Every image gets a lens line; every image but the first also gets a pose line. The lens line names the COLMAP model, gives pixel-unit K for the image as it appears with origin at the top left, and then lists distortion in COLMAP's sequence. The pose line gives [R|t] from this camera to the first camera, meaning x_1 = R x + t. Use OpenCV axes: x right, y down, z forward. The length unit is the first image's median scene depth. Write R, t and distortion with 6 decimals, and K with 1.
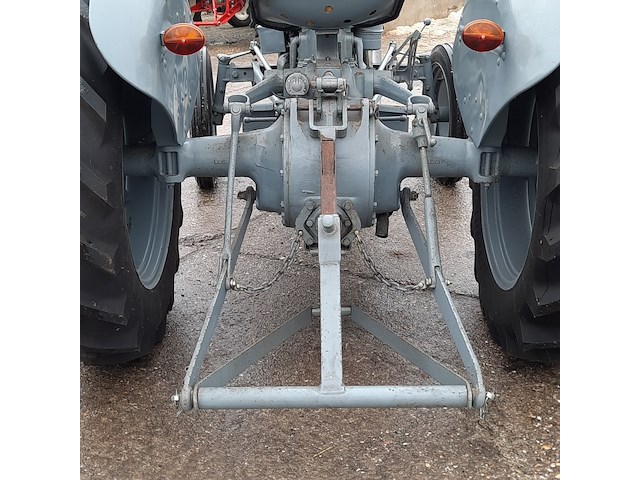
lens RADIAL K [[913.1, 0, 316.4], [0, 913.1, 239.3], [0, 0, 1]] dist [0.114091, 0.000000]
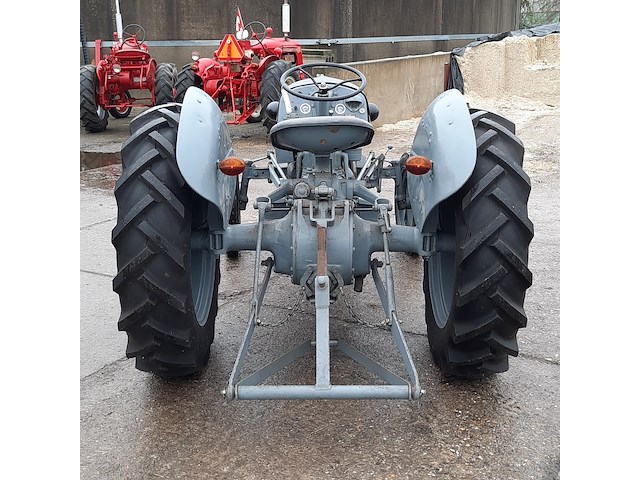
lens RADIAL K [[825.7, 0, 323.6], [0, 825.7, 239.0], [0, 0, 1]] dist [0.058503, 0.000000]
pose [[0.999945, 0.006602, 0.008110, 0.004113], [-0.005975, 0.997161, -0.075061, 0.014038], [-0.008583, 0.075008, 0.997146, -0.368265]]
